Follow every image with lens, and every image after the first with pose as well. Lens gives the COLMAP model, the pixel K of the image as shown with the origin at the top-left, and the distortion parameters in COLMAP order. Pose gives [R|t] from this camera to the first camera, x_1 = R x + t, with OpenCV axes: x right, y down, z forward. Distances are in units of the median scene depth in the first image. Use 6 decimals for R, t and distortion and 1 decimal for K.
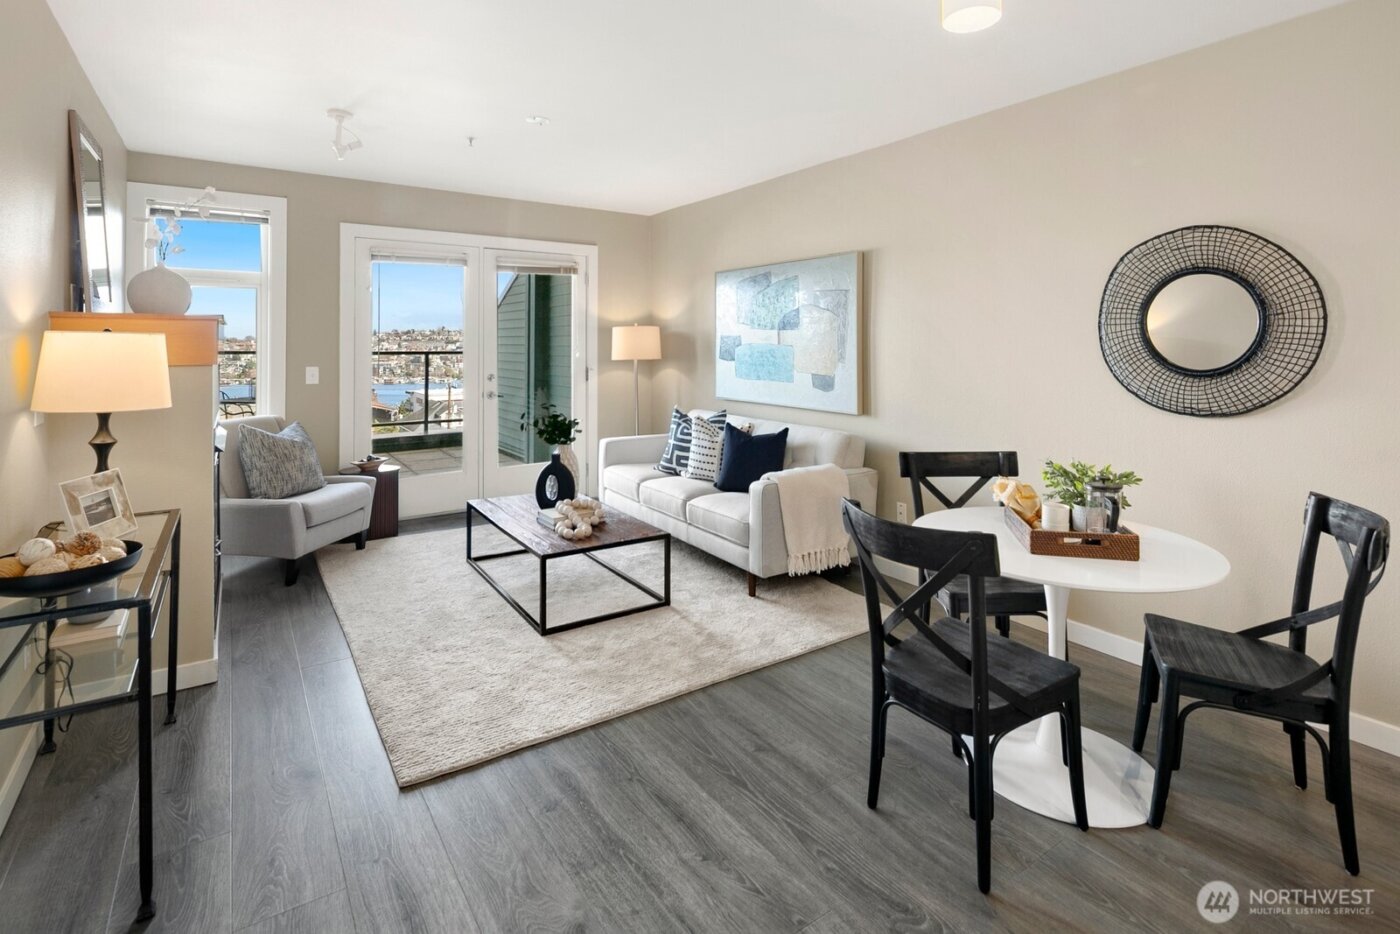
lens RADIAL K [[678.2, 0, 692.4], [0, 678.2, 338.2], [0, 0, 1]] dist [0.005984, -0.003957]
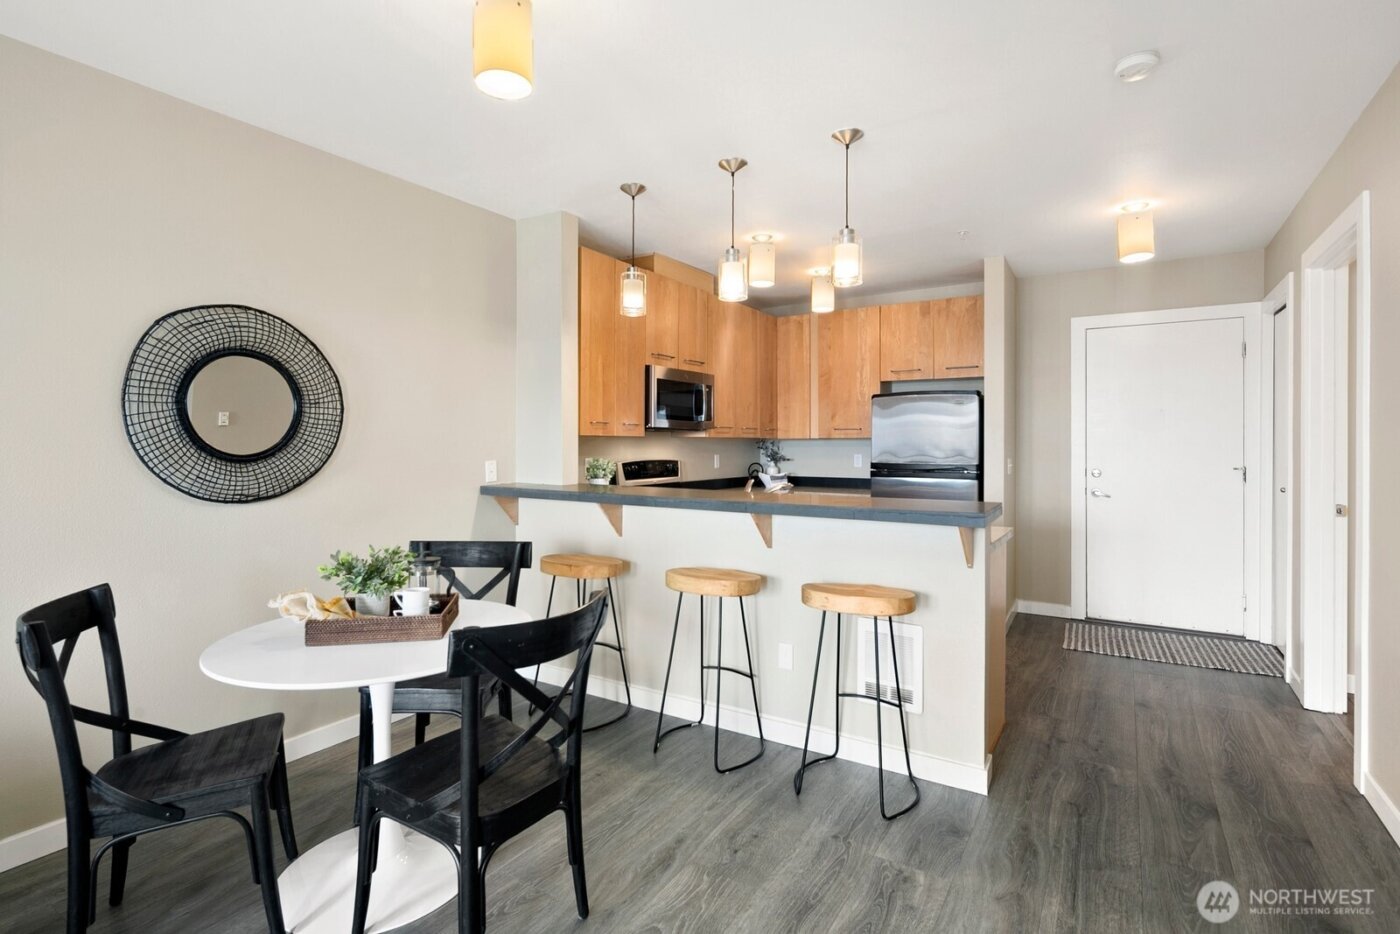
lens RADIAL K [[681.1, 0, 695.8], [0, 681.1, 442.7], [0, 0, 1]] dist [0.001649, 0.000406]
pose [[-0.411501, 0.000194, 0.911410, -0.280491], [-0.010753, 0.999929, -0.005067, 0.018929], [-0.911346, -0.011885, -0.411469, 0.550648]]
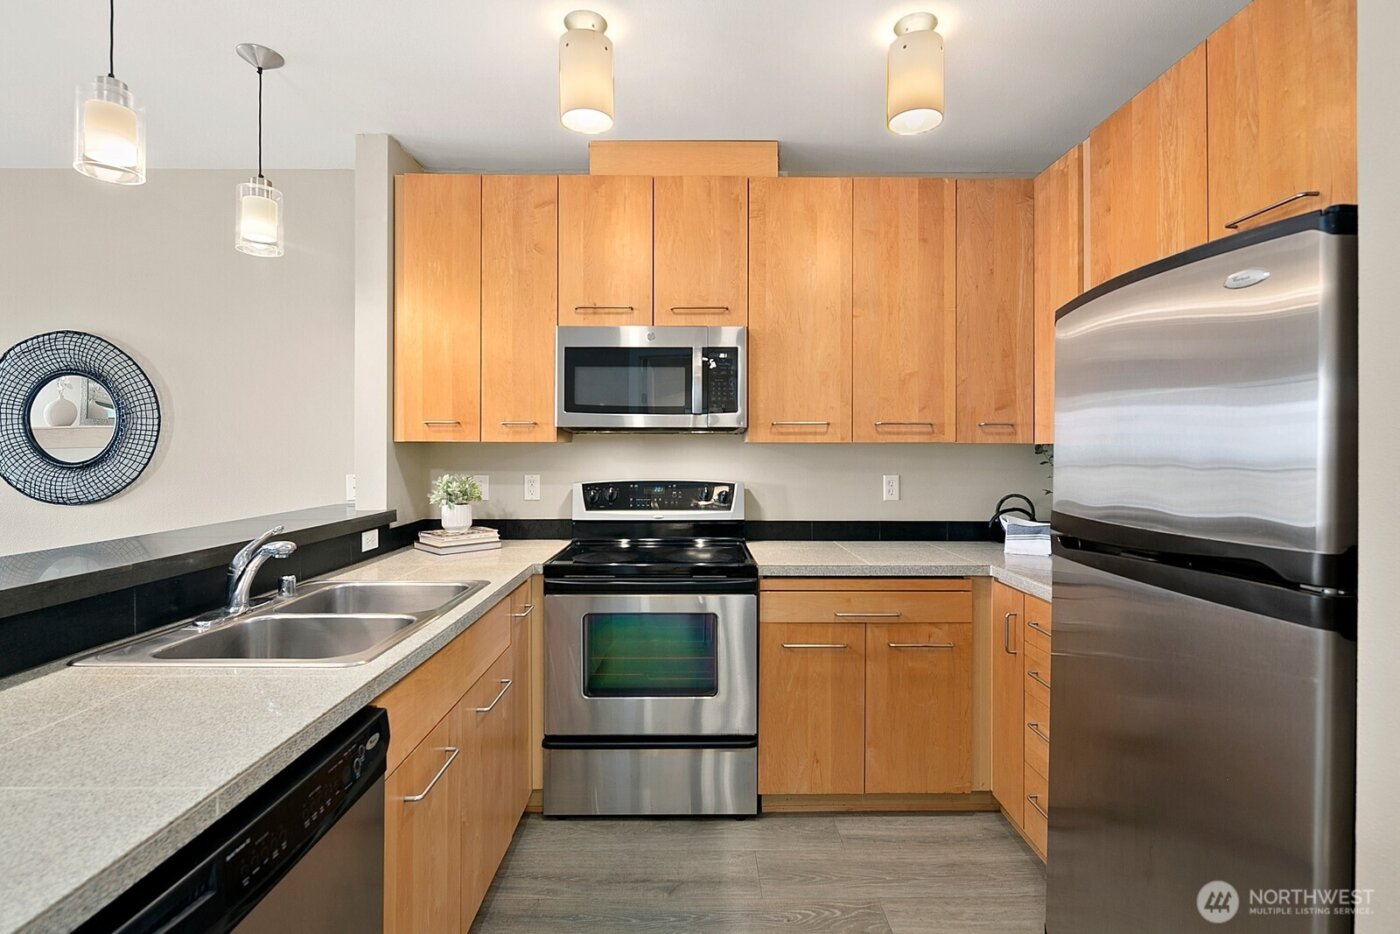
lens RADIAL K [[678.2, 0, 702.1], [0, 678.2, 450.5], [0, 0, 1]] dist [0.005984, -0.003957]
pose [[0.539962, 0.003810, 0.841681, 0.251128], [-0.011326, 0.999932, 0.002740, 0.008705], [-0.841613, -0.011013, 0.539968, -0.306718]]
